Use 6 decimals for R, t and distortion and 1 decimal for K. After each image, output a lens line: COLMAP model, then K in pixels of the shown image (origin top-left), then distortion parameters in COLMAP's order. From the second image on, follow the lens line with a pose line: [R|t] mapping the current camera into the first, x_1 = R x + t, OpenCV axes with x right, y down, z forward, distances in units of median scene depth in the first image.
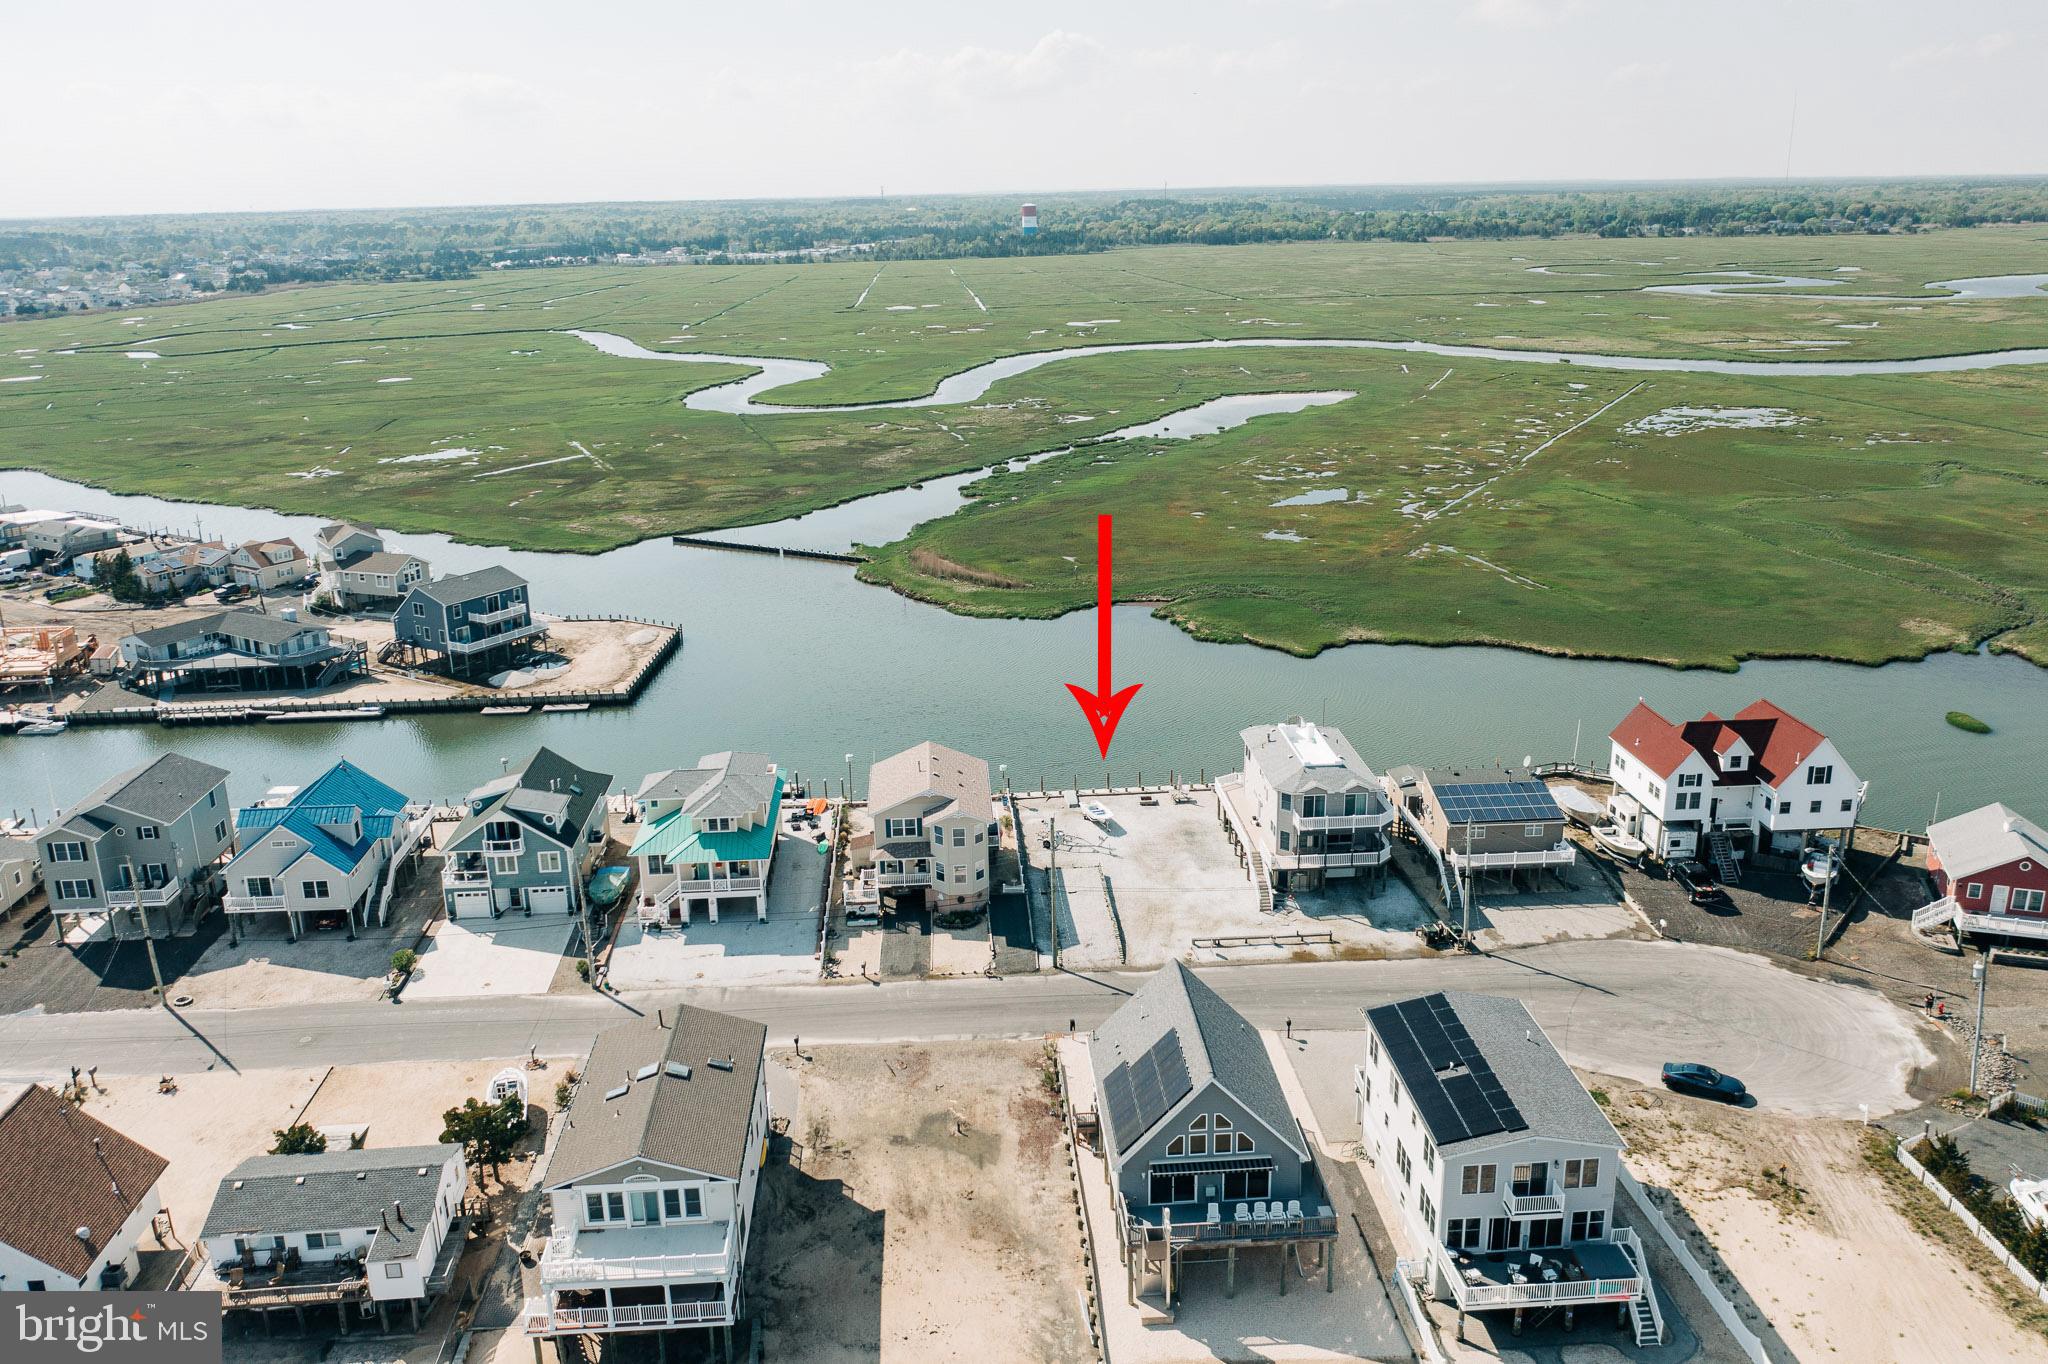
lens RADIAL K [[1606.7, 0, 1016.2], [0, 1606.7, 674.0], [0, 0, 1]] dist [-0.024672, 0.010321]
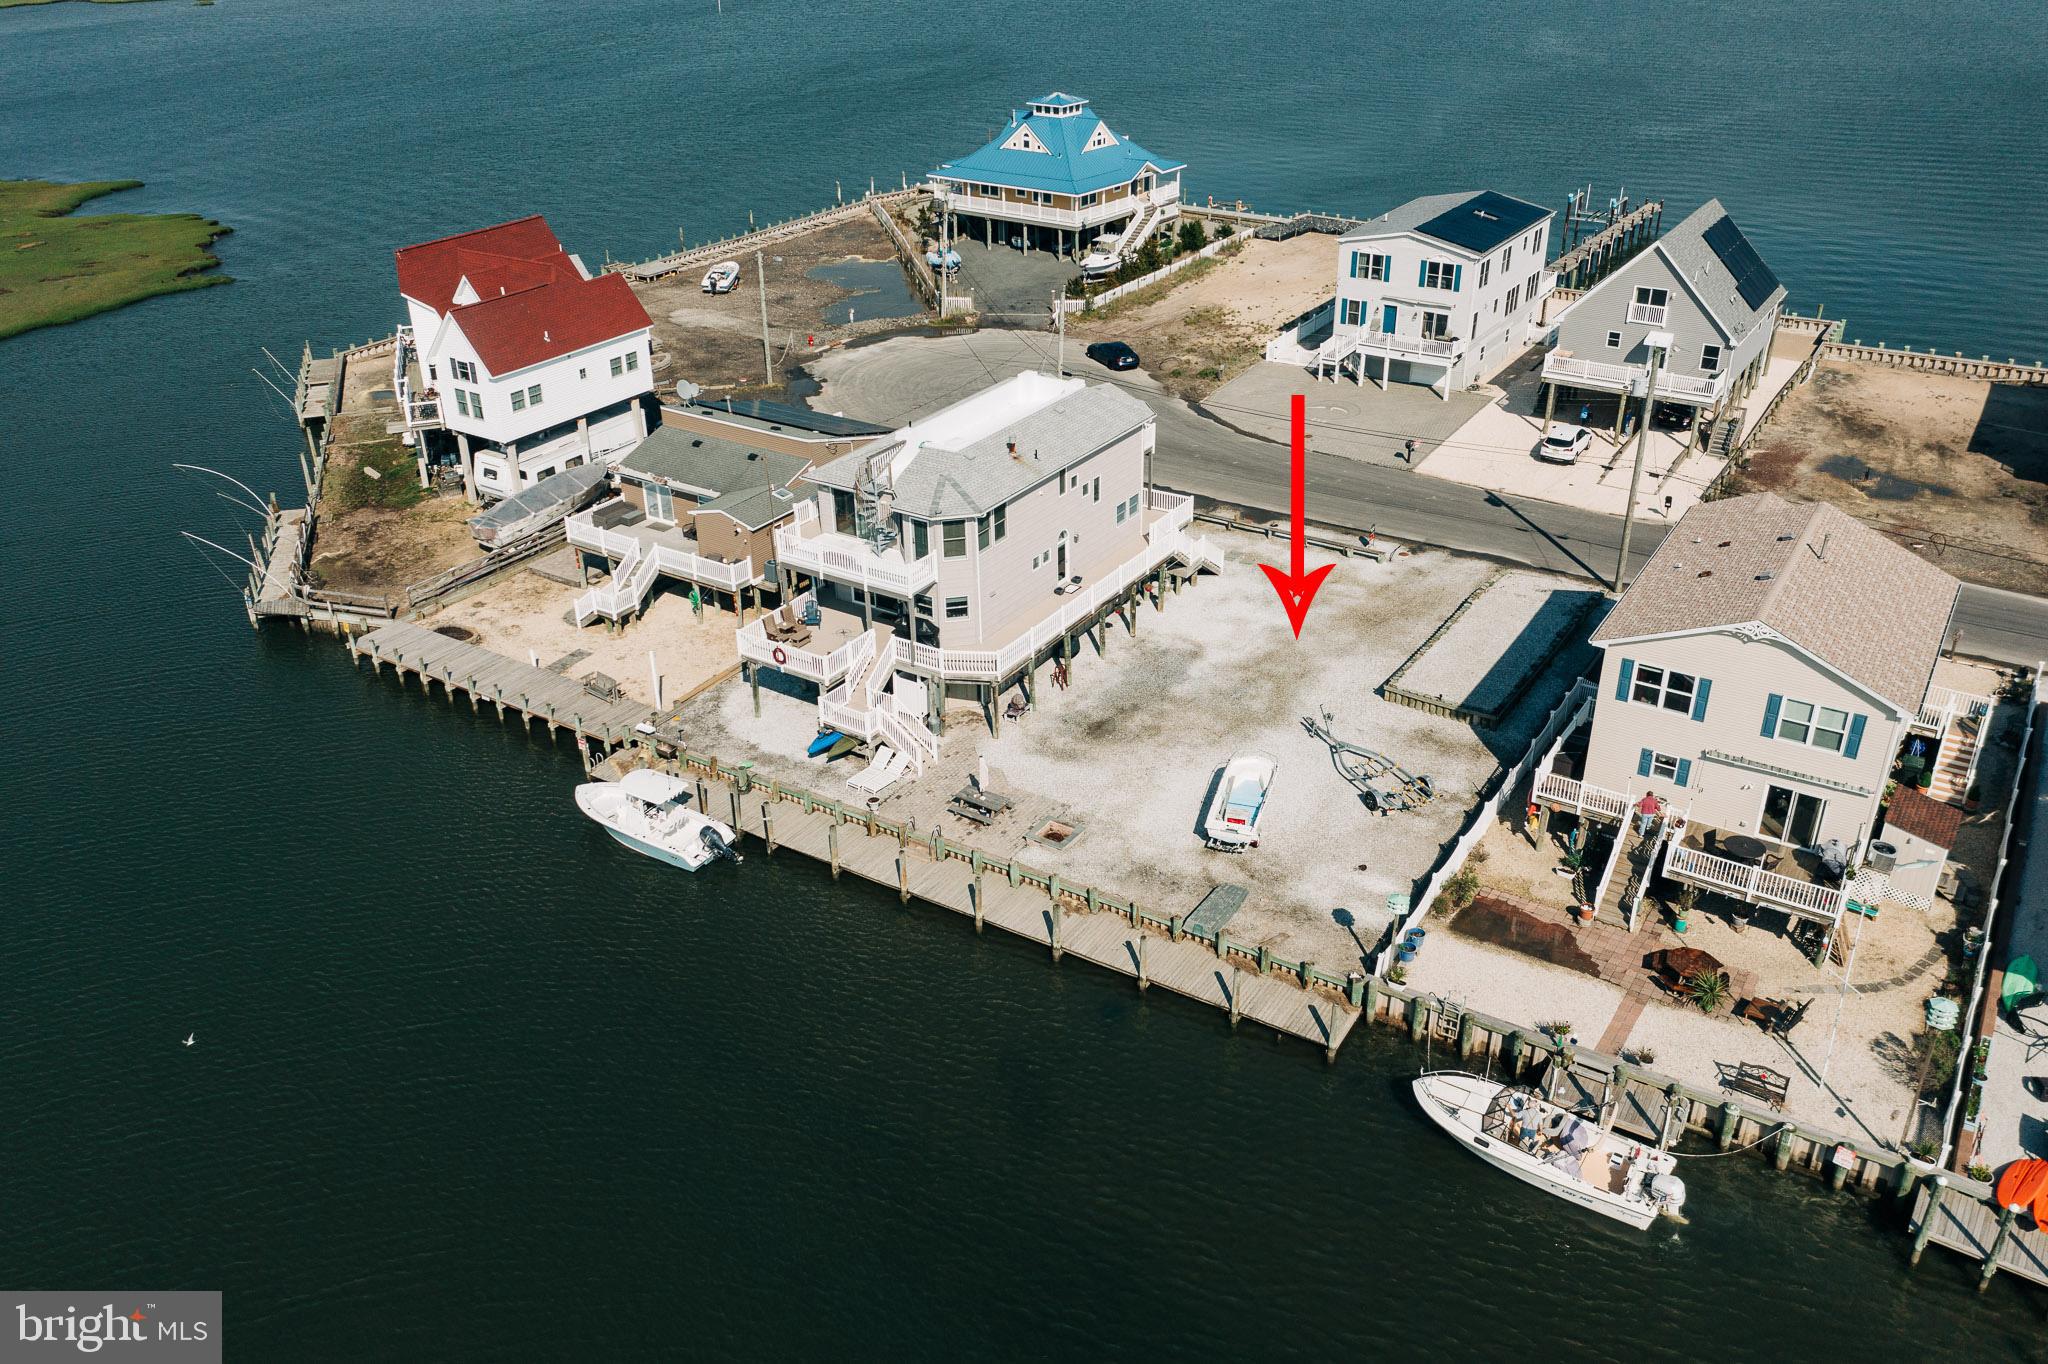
lens RADIAL K [[1603.7, 0, 1020.5], [0, 1603.7, 669.3], [0, 0, 1]] dist [-0.015503, 0.002533]
pose [[-0.802314, -0.246149, 0.543786, -0.125009], [0.202980, 0.744212, 0.636355, -0.222370], [-0.561330, 0.620934, -0.547129, 1.352179]]
